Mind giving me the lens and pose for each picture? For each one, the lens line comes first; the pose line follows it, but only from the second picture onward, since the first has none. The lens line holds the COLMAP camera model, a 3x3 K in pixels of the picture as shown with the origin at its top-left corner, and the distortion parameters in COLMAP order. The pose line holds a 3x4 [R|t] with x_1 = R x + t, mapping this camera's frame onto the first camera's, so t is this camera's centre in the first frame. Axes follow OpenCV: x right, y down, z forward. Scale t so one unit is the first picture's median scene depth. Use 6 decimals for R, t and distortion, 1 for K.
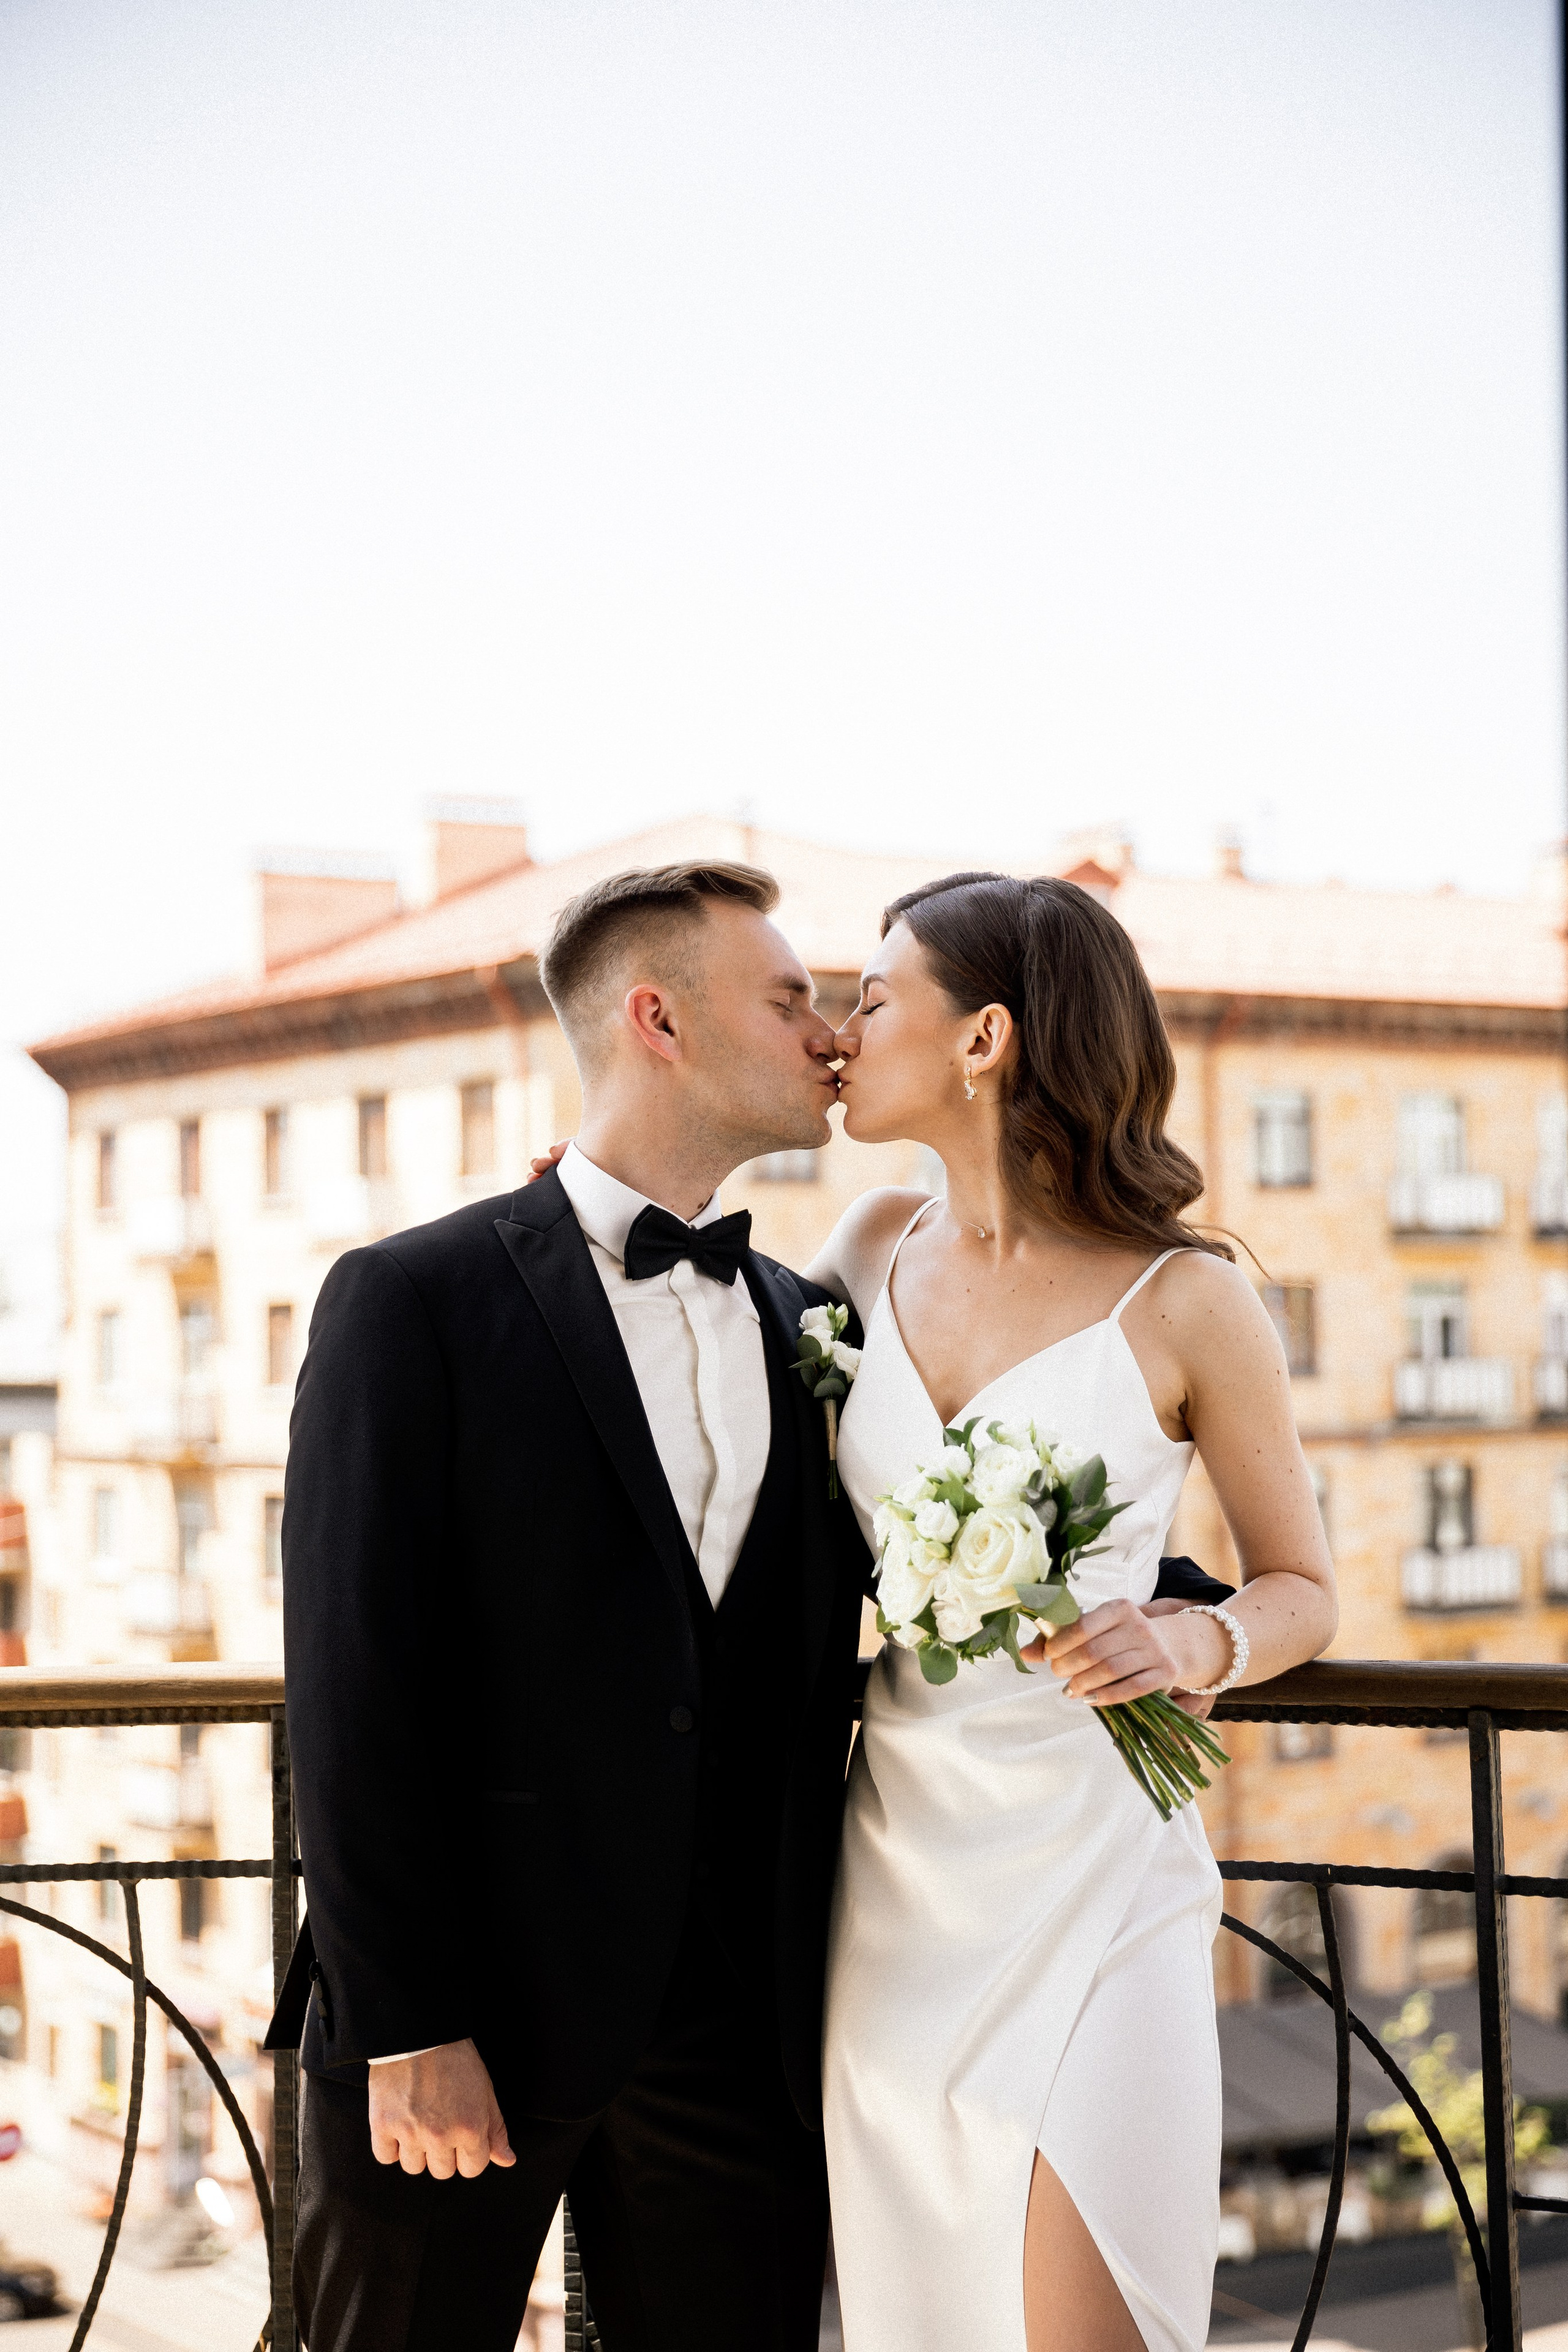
lens RADIAL K [[3622.1, 0, 784.0], [0, 3622.1, 1176.0], [0, 0, 1]] dist [0.060950, 0.094073]
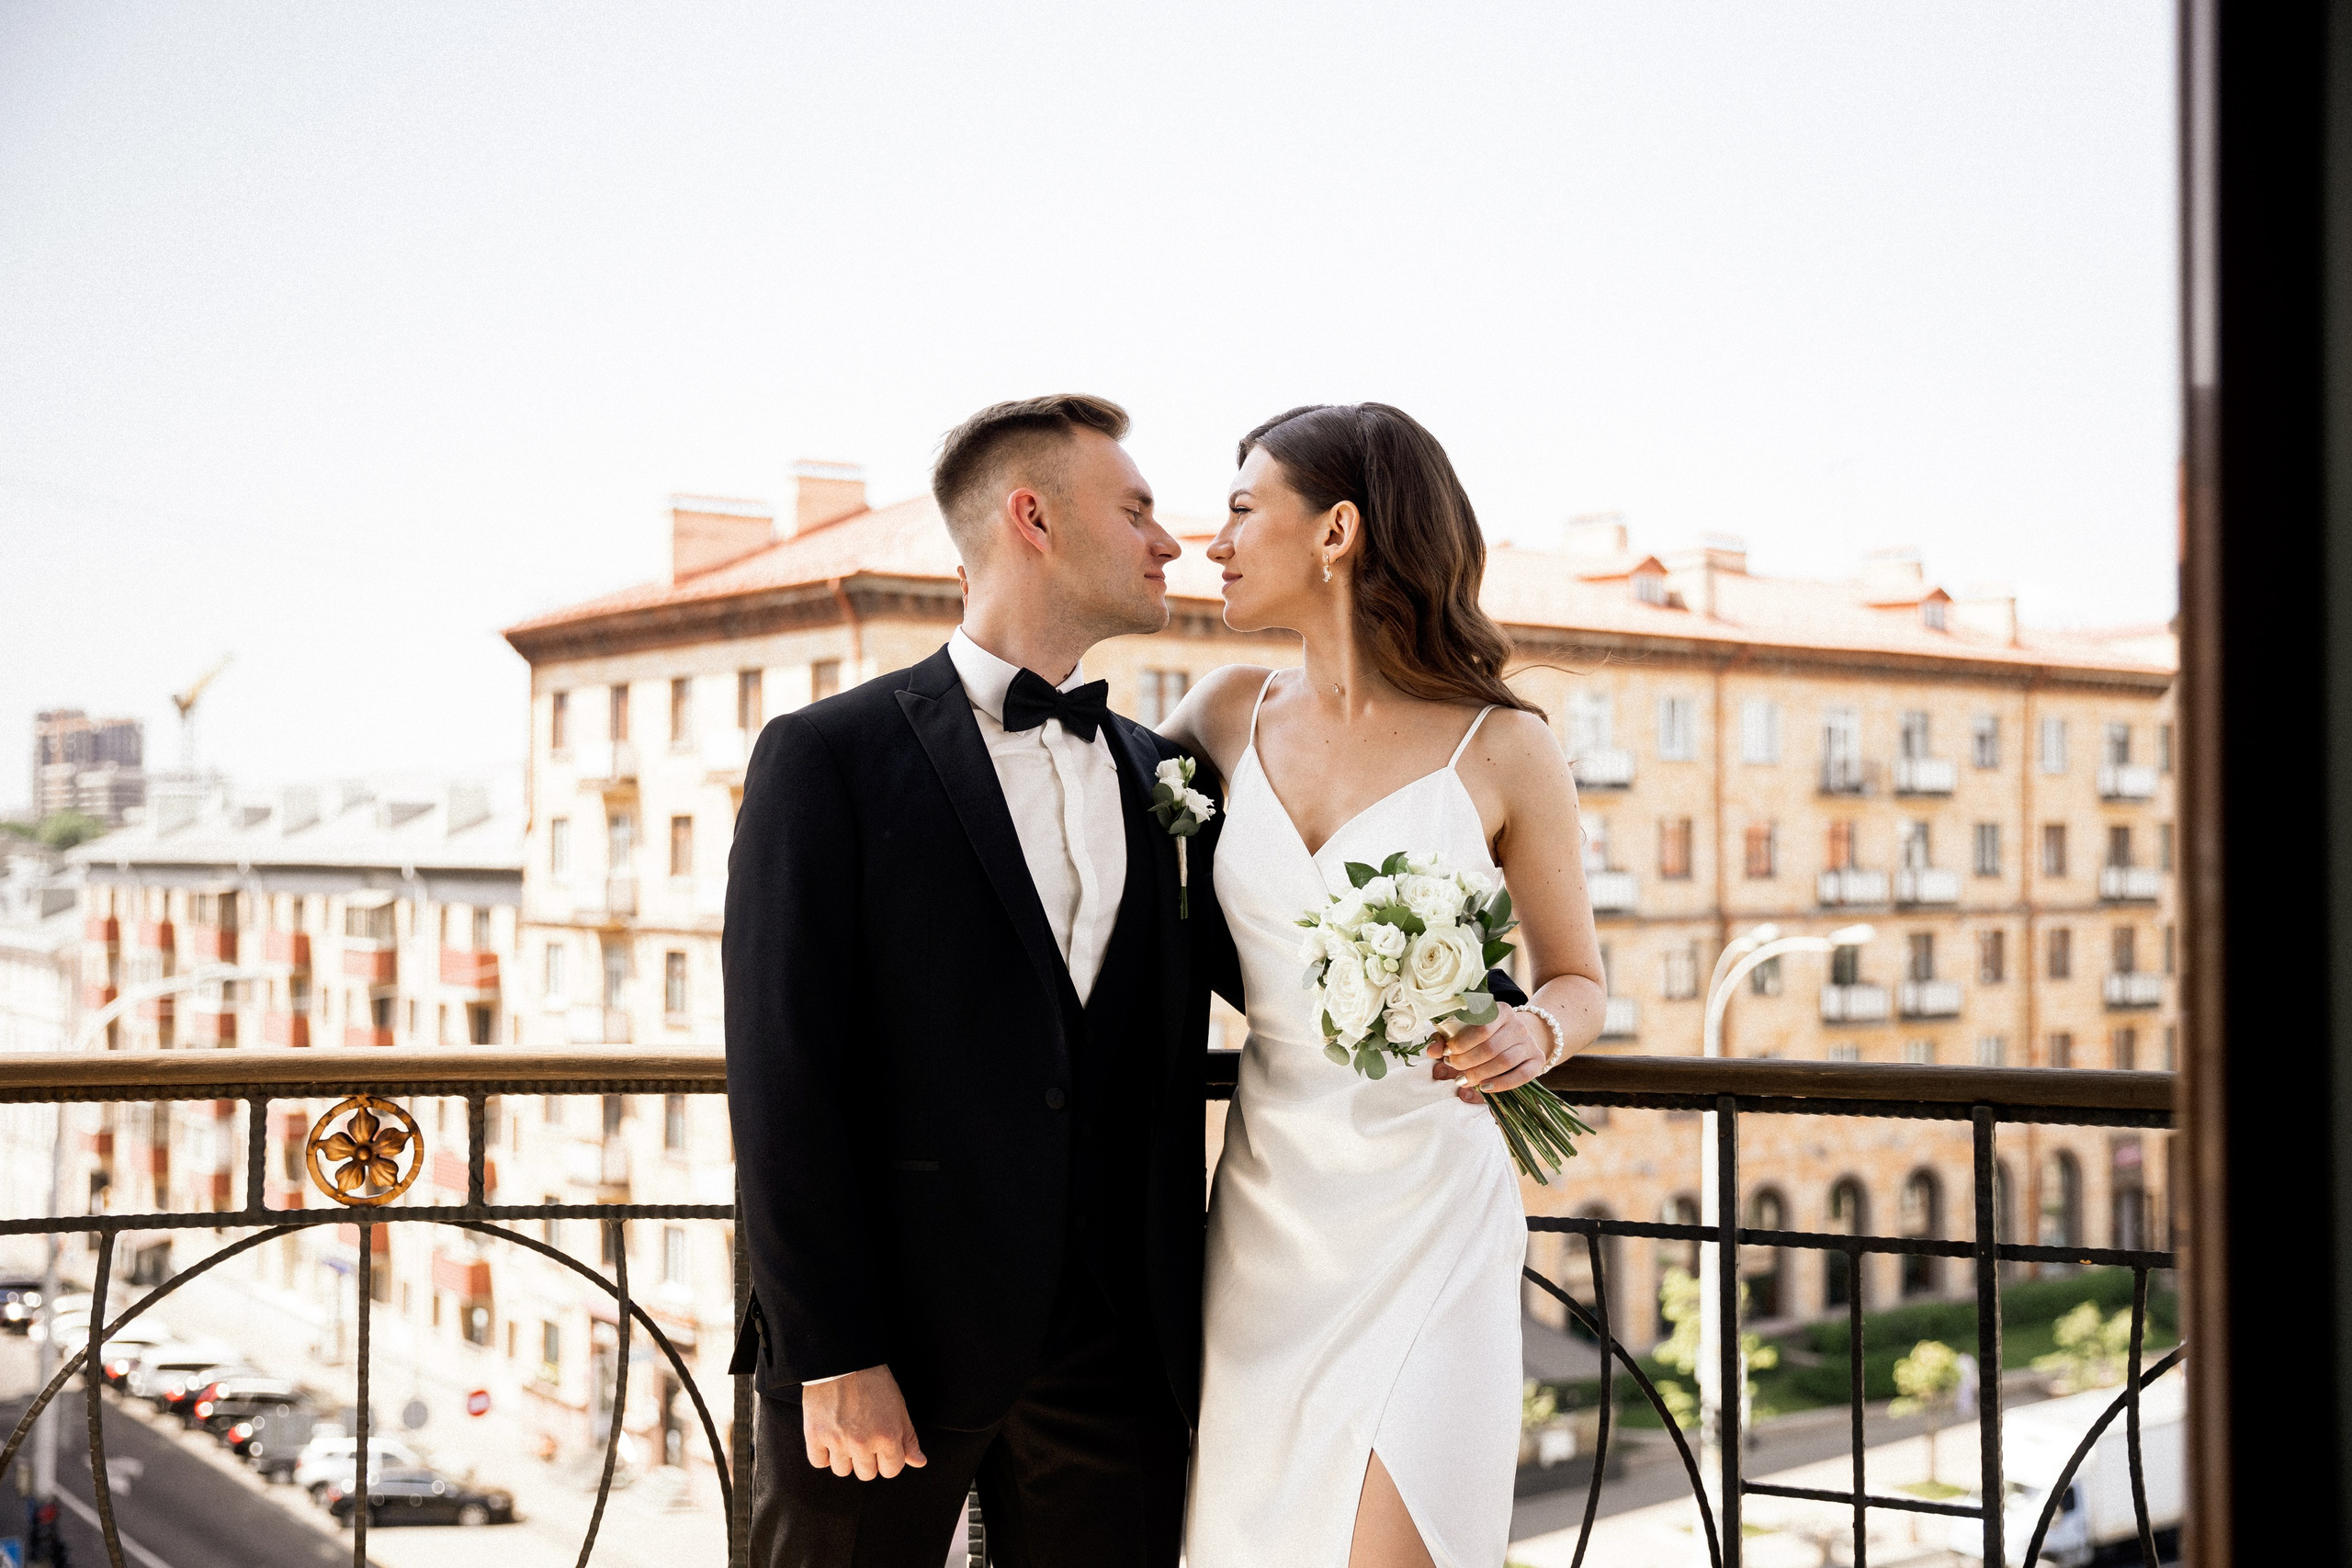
lens RADIAL K [[2542.8, 0, 1176.0], [0, 2542.8, 784.0], [0, 0, 1]] dist [-0.009081, 0.002963]
pose [[0.998273, 0.023225, 0.053956, -0.034499], [-0.024188, 0.999558, 0.017275, 0.029852], [-0.053531, -0.018550, 0.998394, 0.152374]]
